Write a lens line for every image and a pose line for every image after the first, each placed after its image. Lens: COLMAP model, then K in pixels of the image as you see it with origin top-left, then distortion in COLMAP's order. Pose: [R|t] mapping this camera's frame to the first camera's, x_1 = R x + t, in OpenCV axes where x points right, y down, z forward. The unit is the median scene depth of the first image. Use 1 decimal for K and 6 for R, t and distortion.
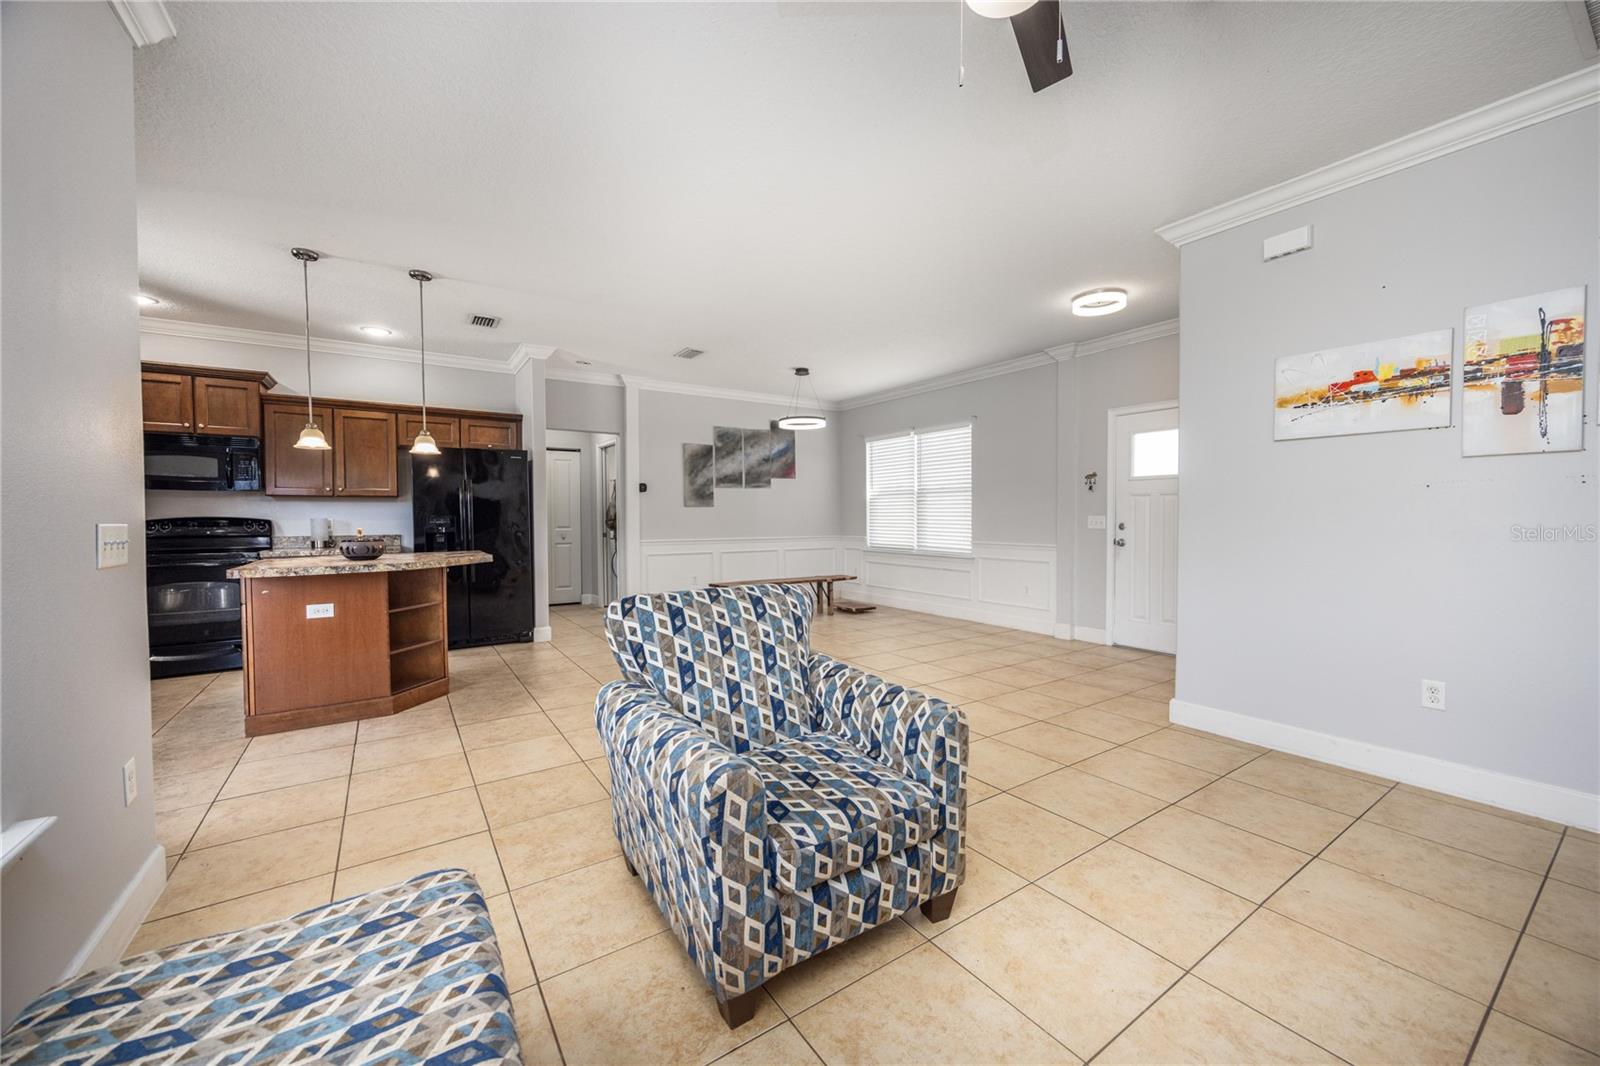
lens RADIAL K [[606.8, 0, 800.0], [0, 606.8, 533.0], [0, 0, 1]] dist [-0.001445, -0.000167]
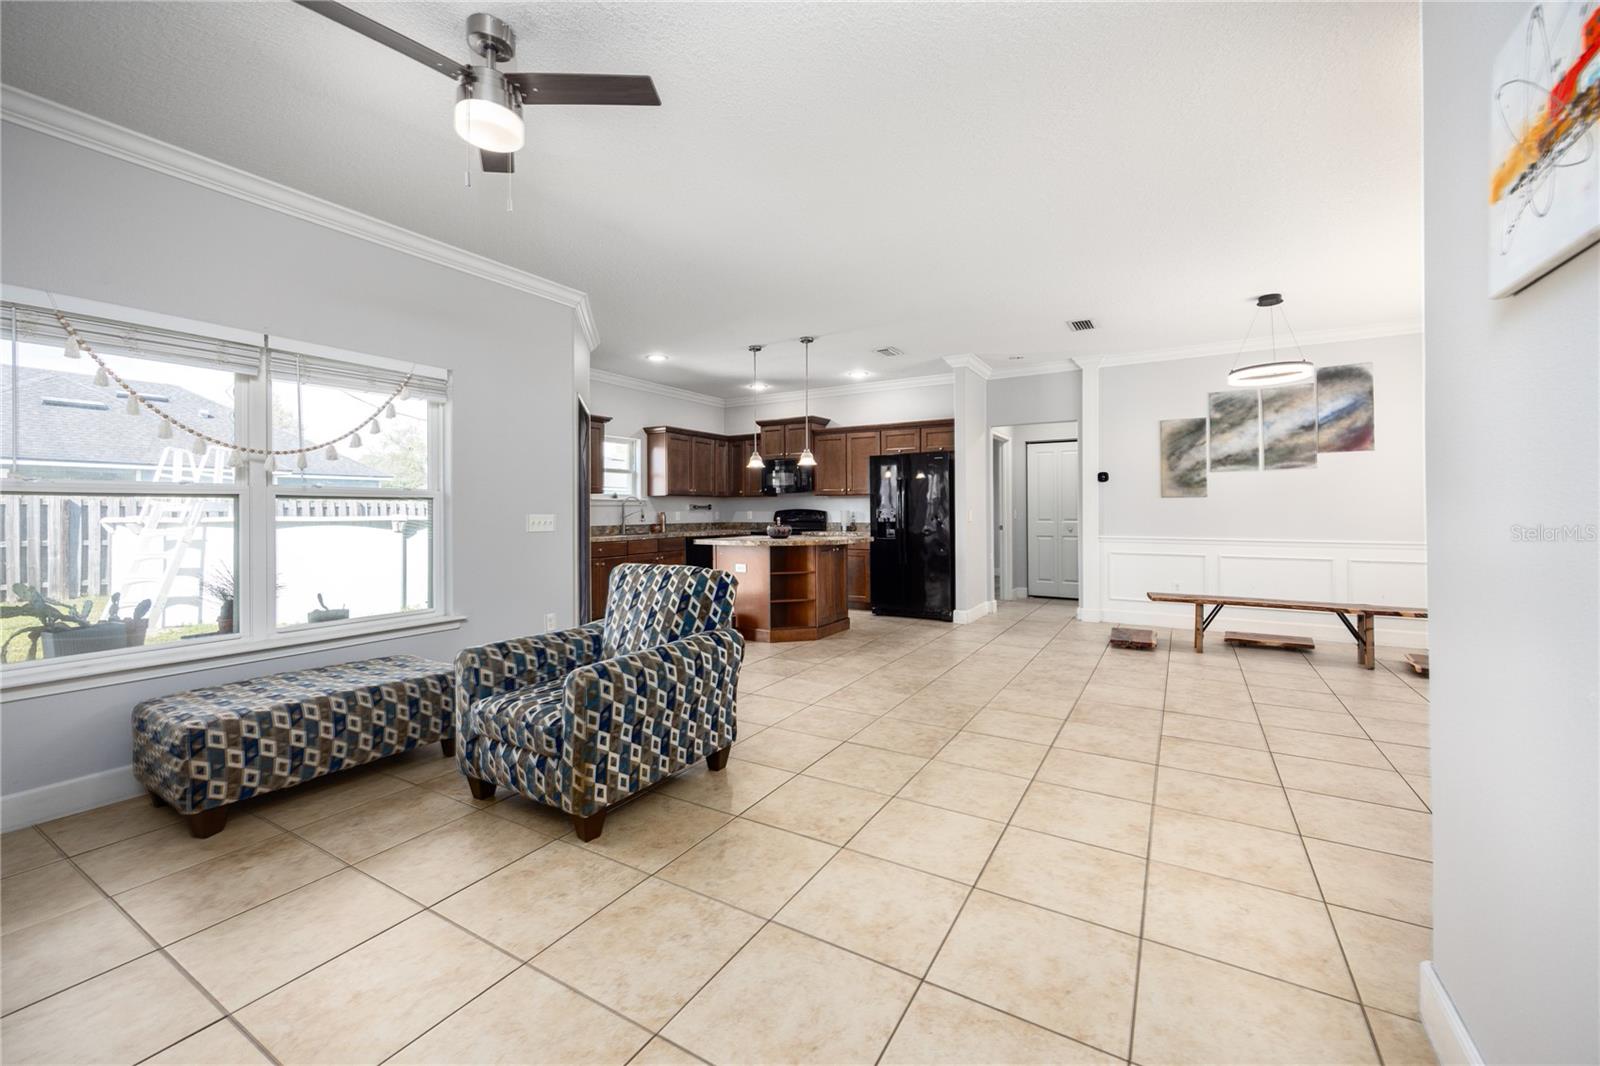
lens RADIAL K [[630.1, 0, 805.4], [0, 630.1, 512.8], [0, 0, 1]] dist [0.001691, 0.000323]
pose [[0.429245, 0.008091, -0.903152, 0.388577], [-0.024214, 0.999704, -0.002552, -0.009114], [0.902863, 0.022964, 0.429314, 0.206319]]
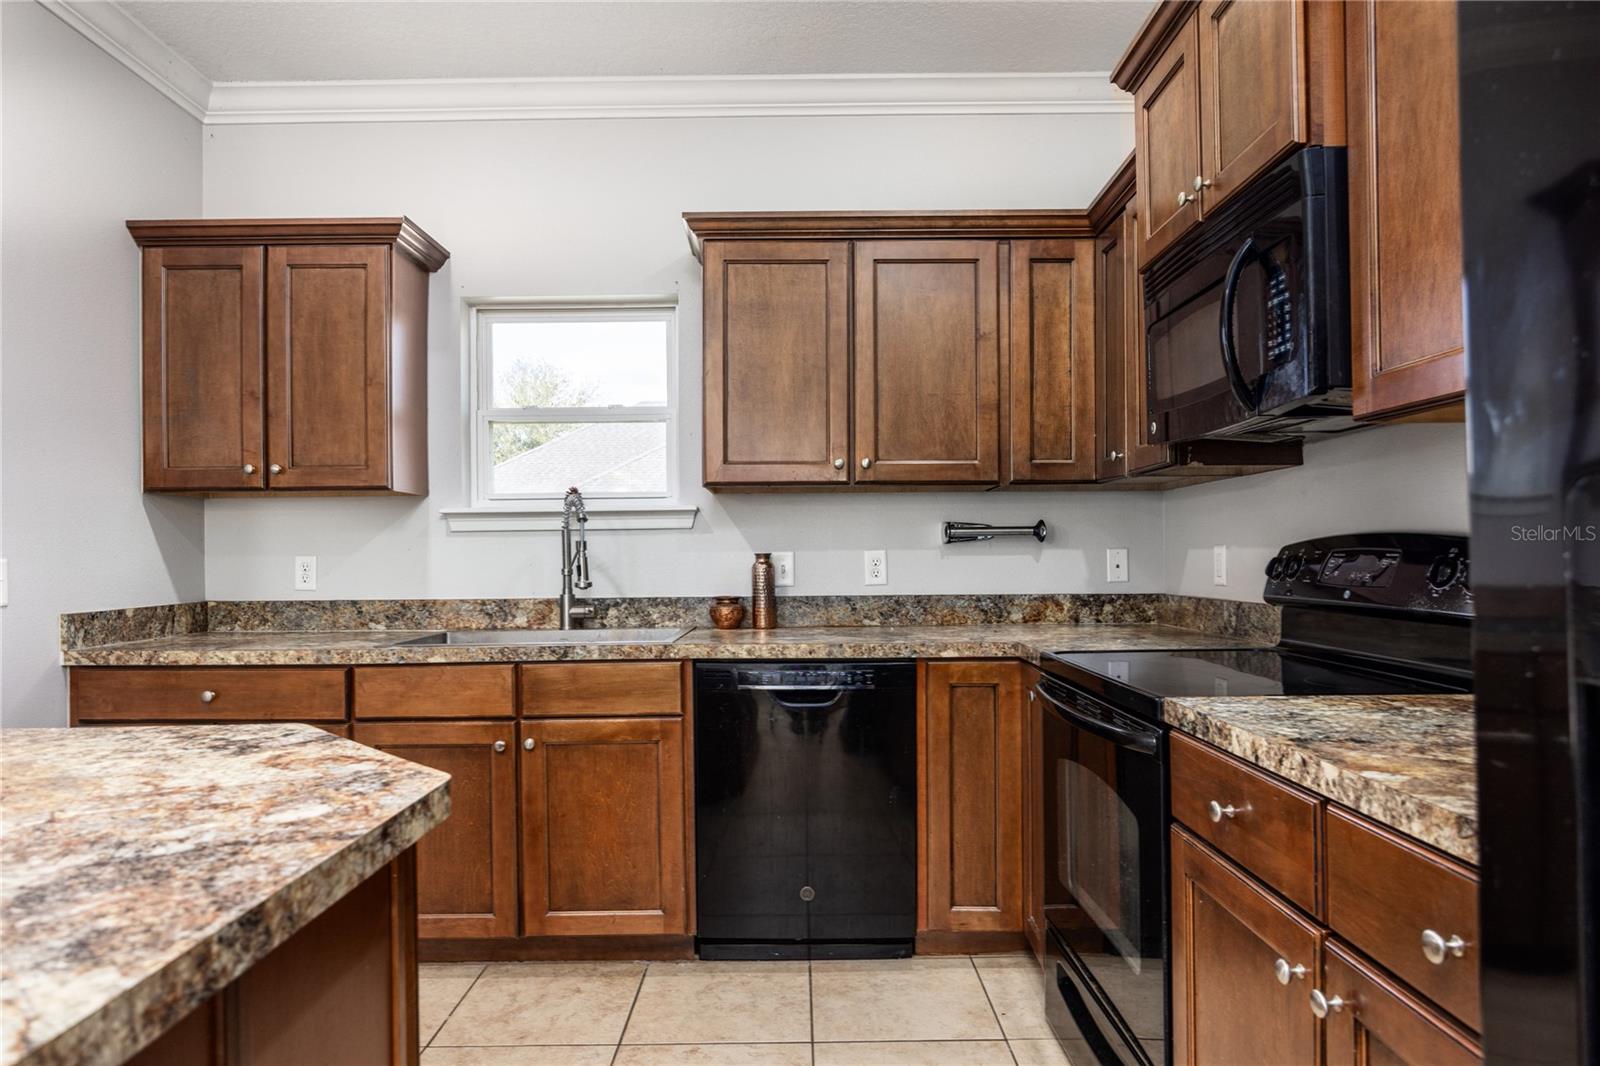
lens RADIAL K [[960.5, 0, 800.9], [0, 960.5, 545.8], [0, 0, 1]] dist [-0.006168, -0.000639]
pose [[-0.553033, 0.007231, -0.833128, -0.362873], [-0.009913, 0.999834, 0.015259, -0.016851], [0.833100, 0.016698, -0.552870, 0.719490]]
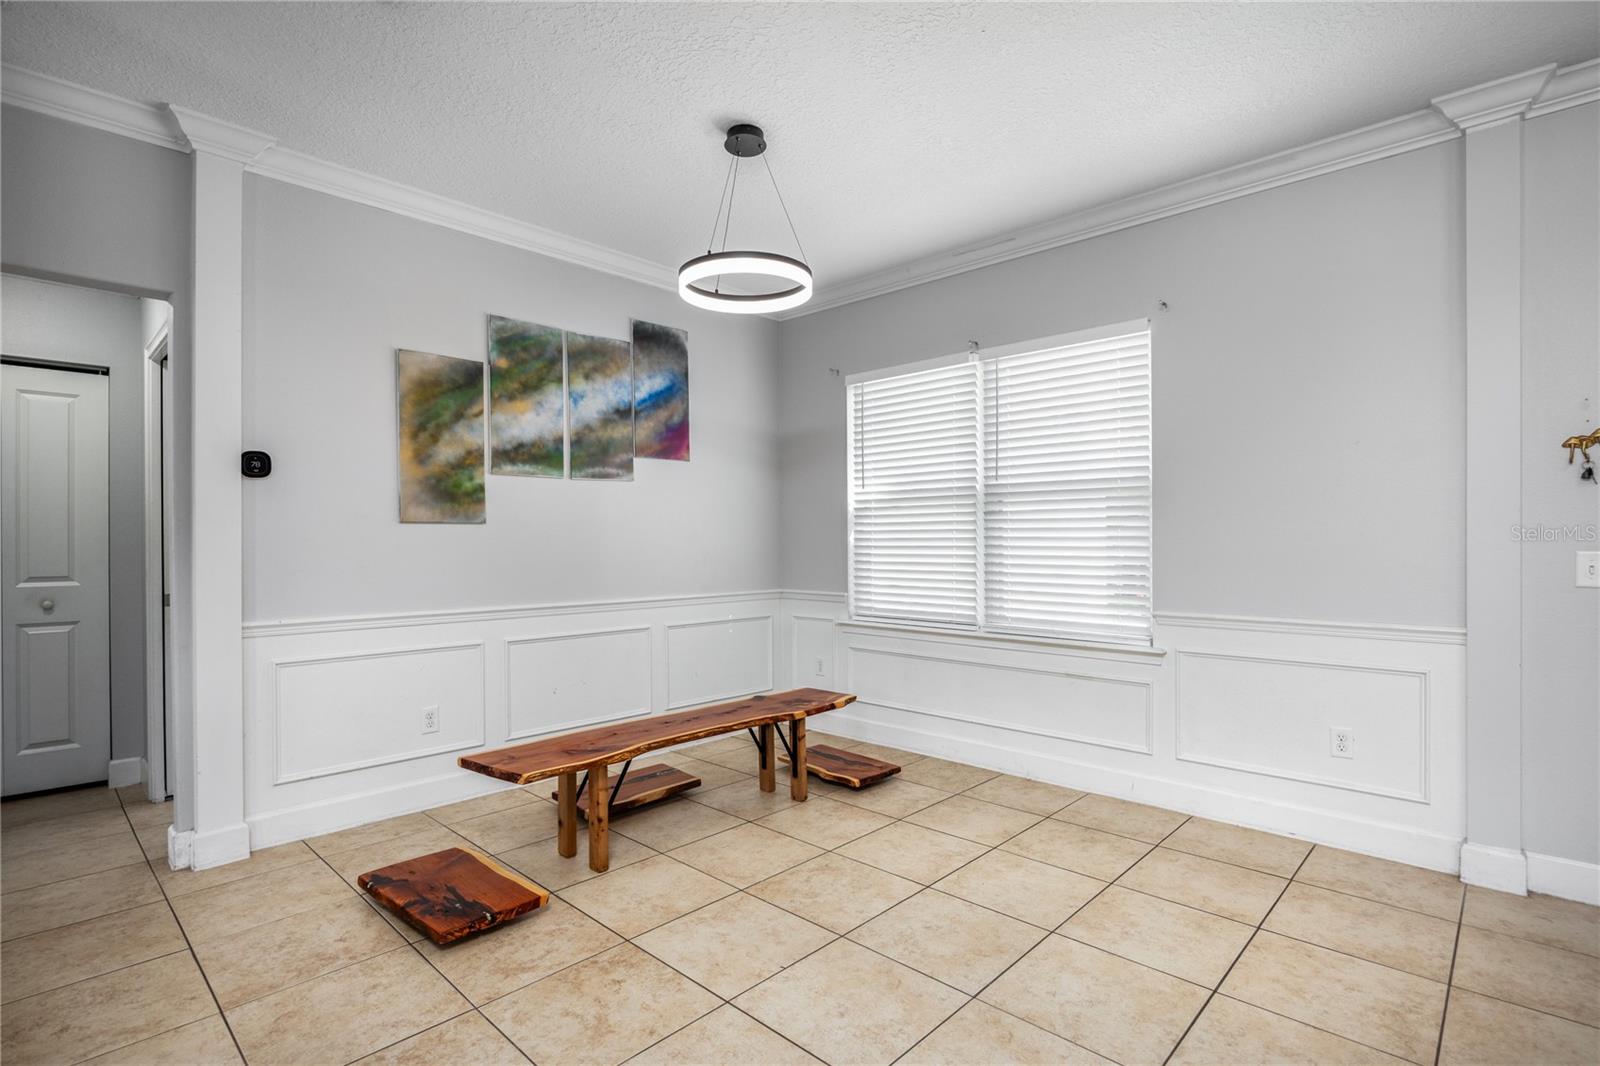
lens RADIAL K [[779.1, 0, 804.3], [0, 779.1, 544.4], [0, 0, 1]] dist [-0.002406, -0.000861]
pose [[0.973691, 0.000474, 0.227871, -0.062470], [0.005708, 0.999633, -0.026466, -0.017267], [-0.227800, 0.027070, 0.973332, 0.511010]]
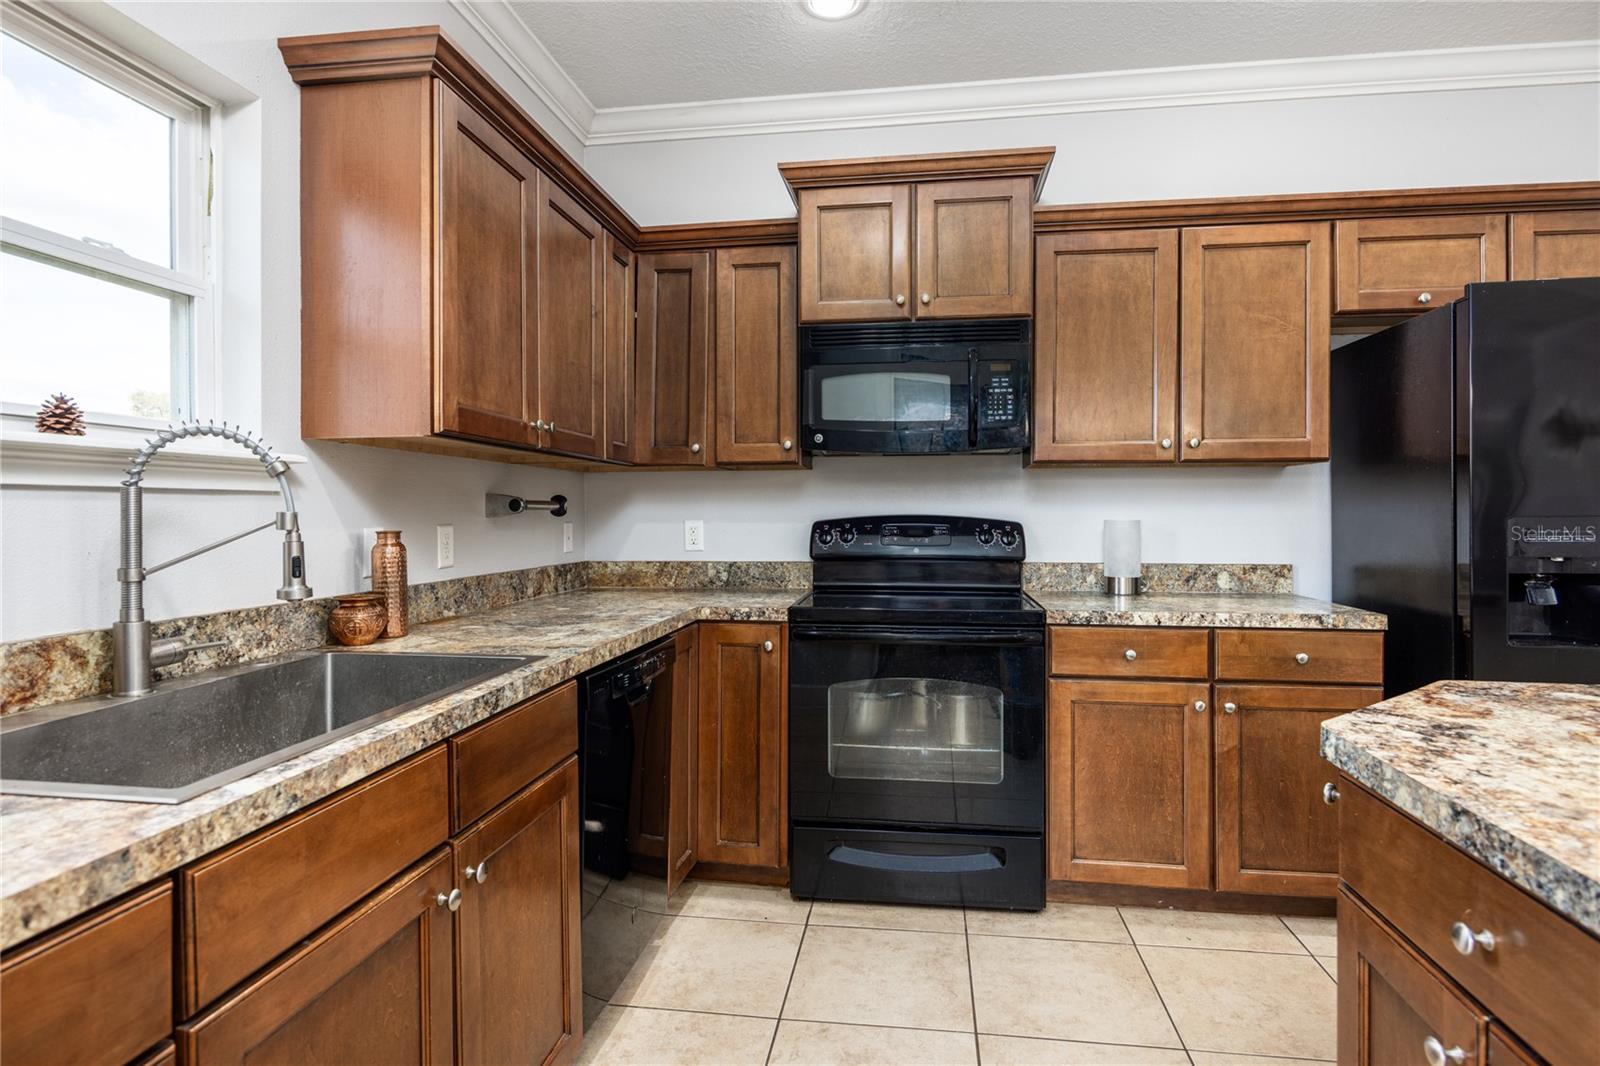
lens RADIAL K [[843.4, 0, 805.7], [0, 843.4, 512.0], [0, 0, 1]] dist [0.000597, 0.000357]
pose [[0.746749, 0.007738, -0.665061, -0.437112], [-0.024430, 0.999577, -0.015801, -0.011583], [0.664657, 0.028046, 0.746622, 0.338974]]
